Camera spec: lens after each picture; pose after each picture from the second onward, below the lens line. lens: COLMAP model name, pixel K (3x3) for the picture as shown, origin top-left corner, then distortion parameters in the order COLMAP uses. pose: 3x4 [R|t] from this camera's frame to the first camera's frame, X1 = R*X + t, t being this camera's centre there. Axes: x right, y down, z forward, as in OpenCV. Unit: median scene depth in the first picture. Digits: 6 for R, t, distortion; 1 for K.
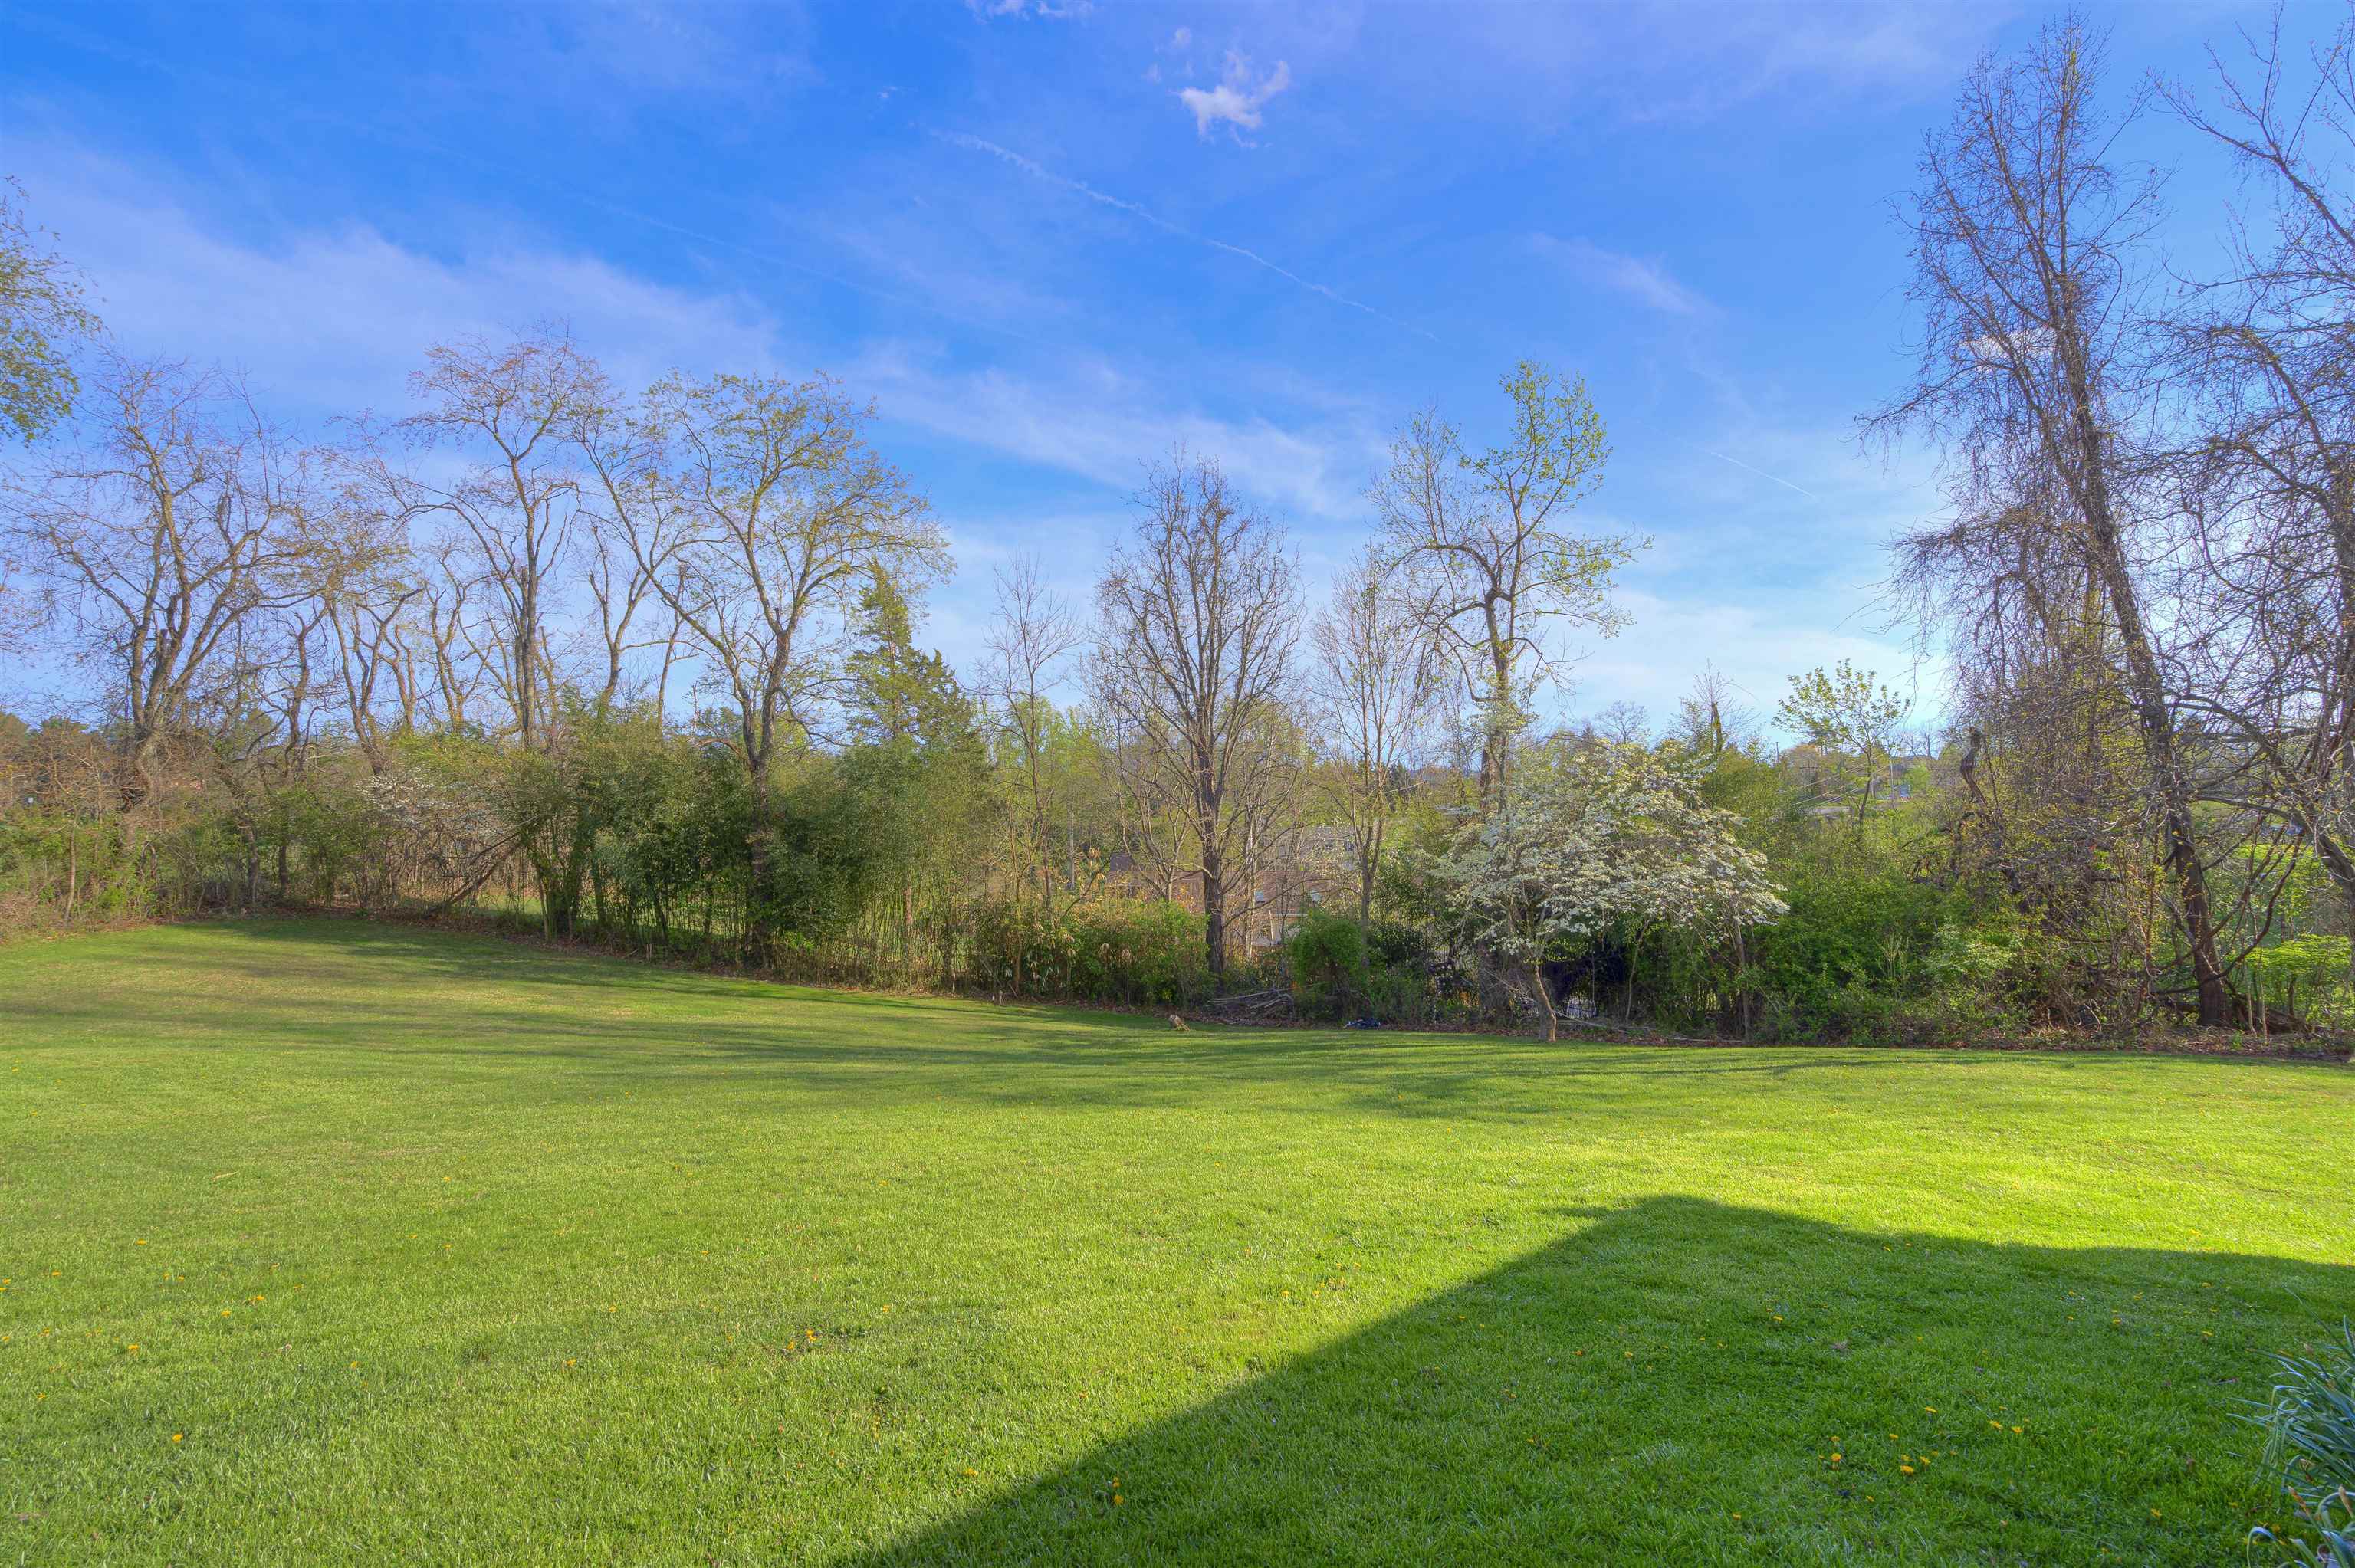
lens RADIAL K [[1069.9, 0, 1168.5], [0, 1069.9, 768.2], [0, 0, 1]] dist [0.002549, -0.000283]
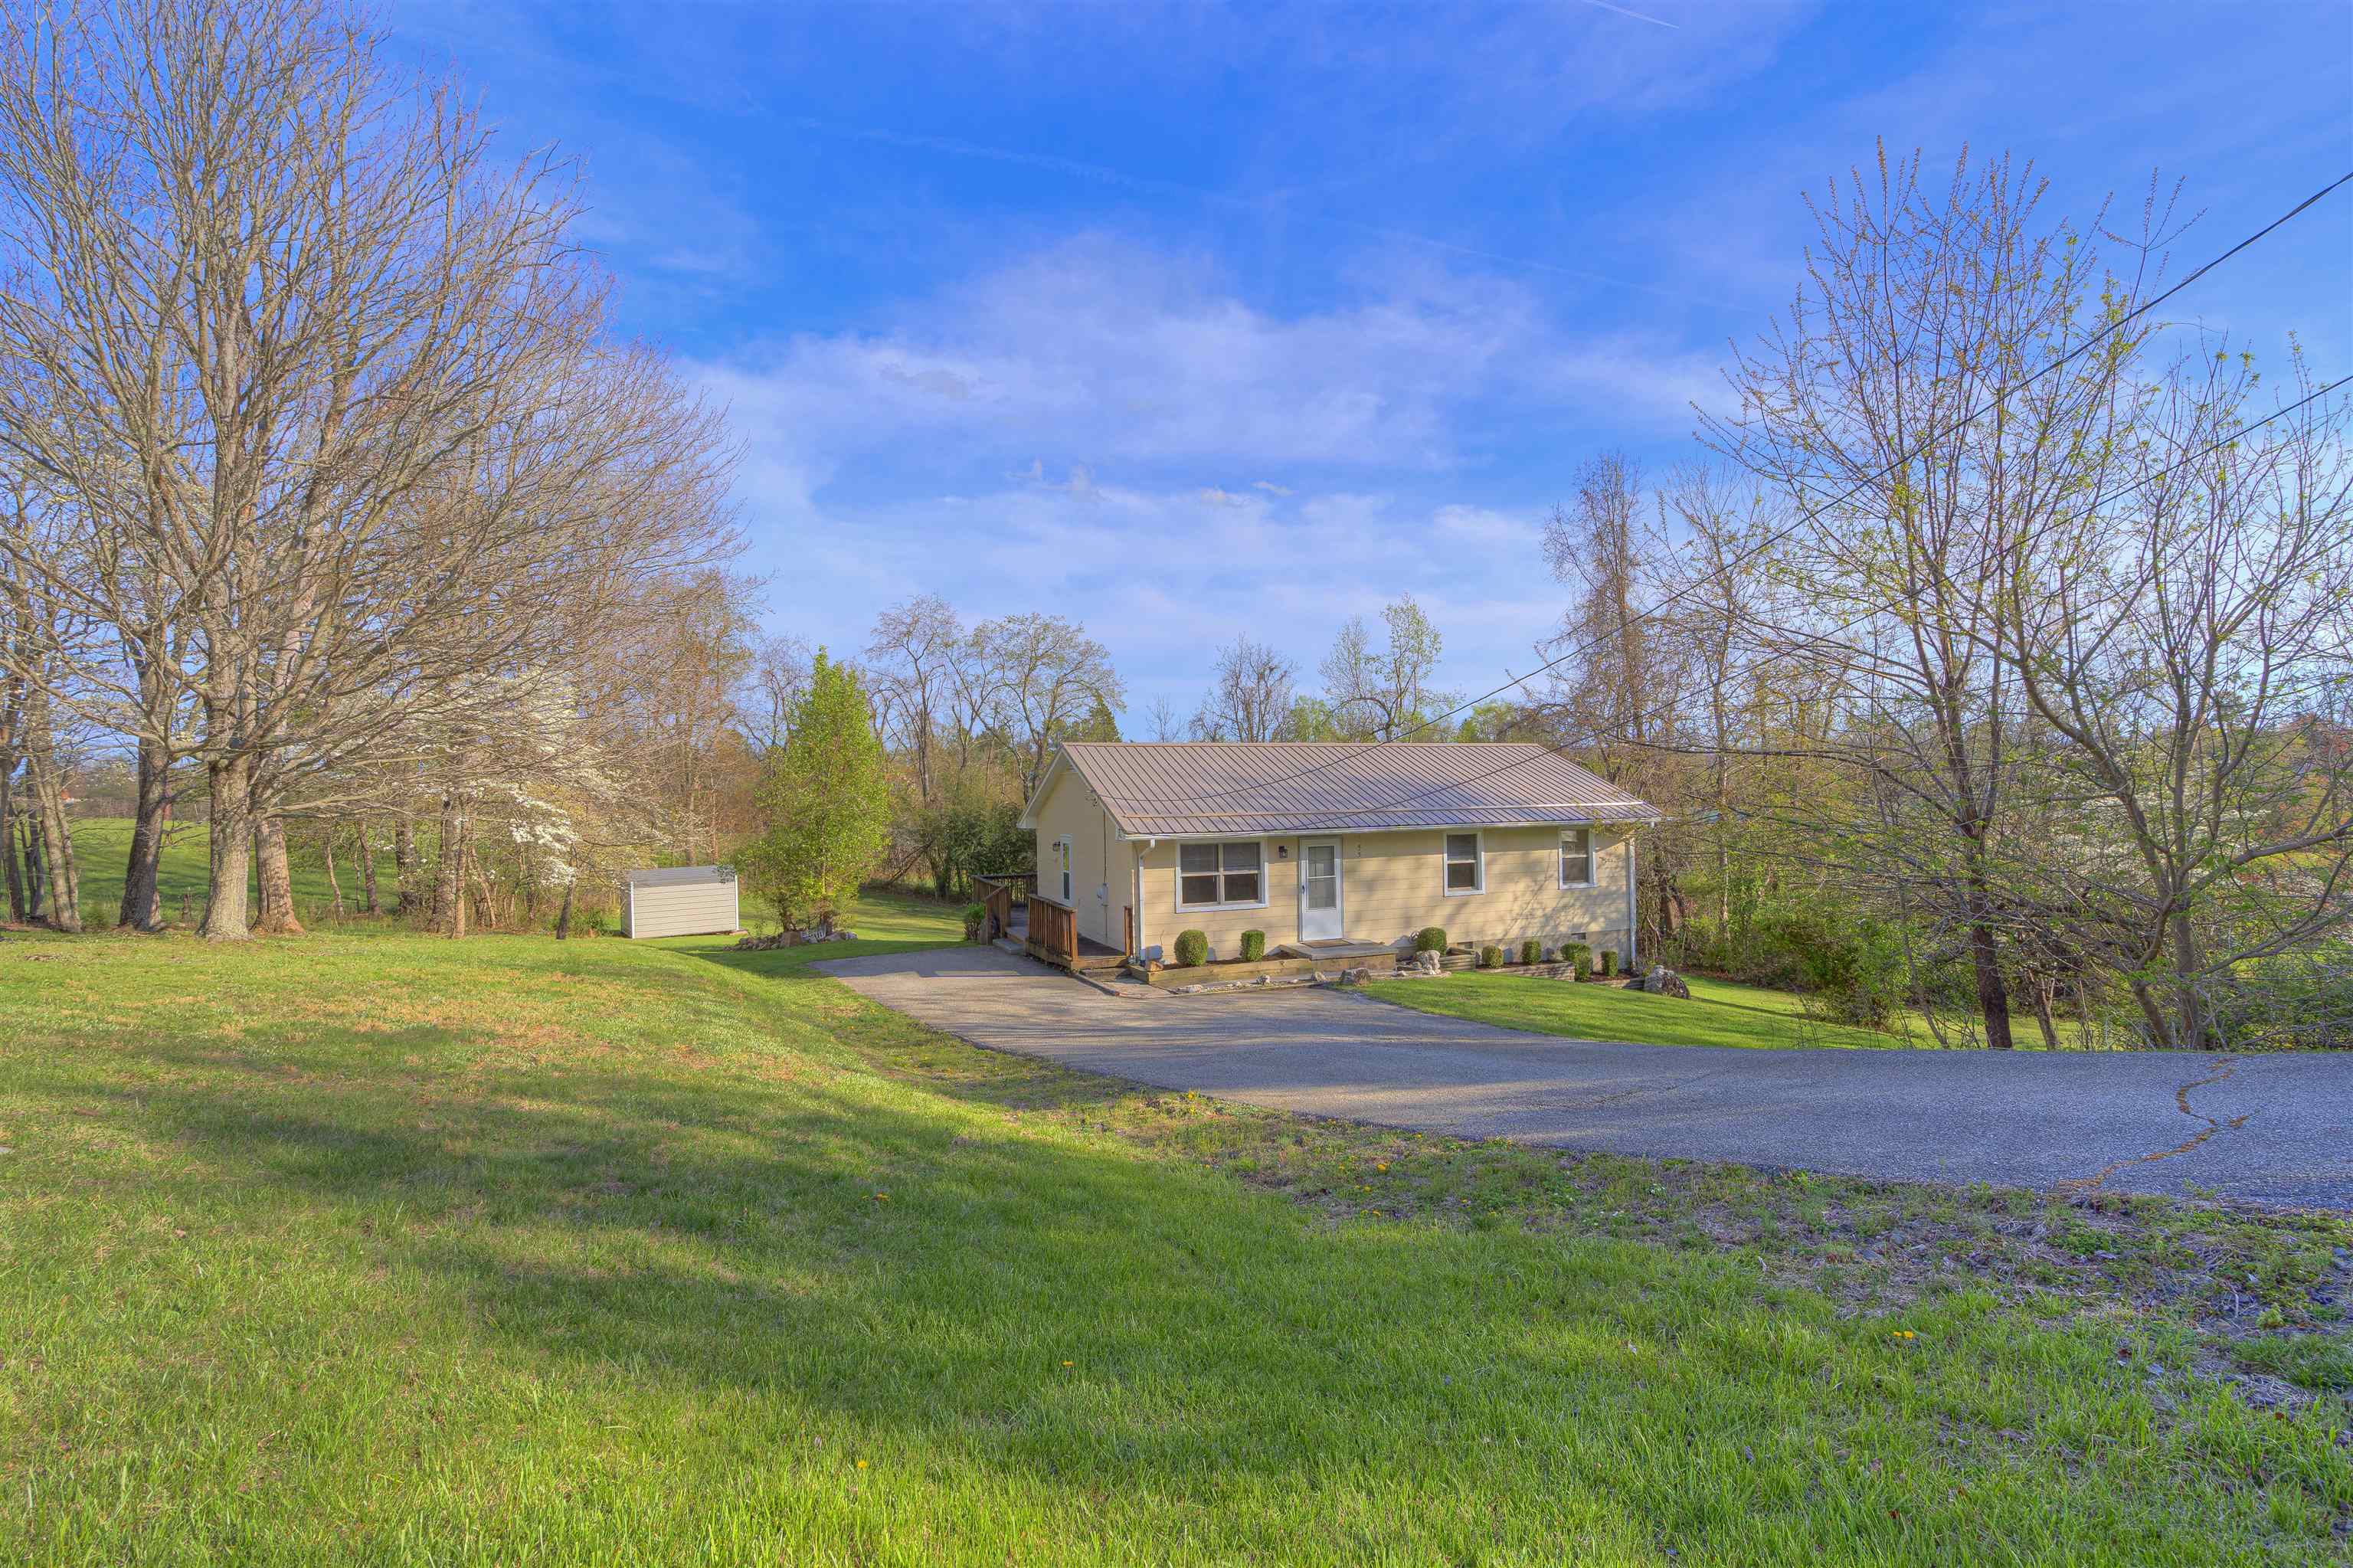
lens RADIAL K [[1069.2, 0, 1174.4], [0, 1069.2, 793.0], [0, 0, 1]] dist [0.002549, -0.000283]
pose [[0.955756, -0.007212, -0.294074, 0.540458], [0.018640, 0.999175, 0.036078, -0.131001], [0.293571, -0.039963, 0.955102, -0.960055]]
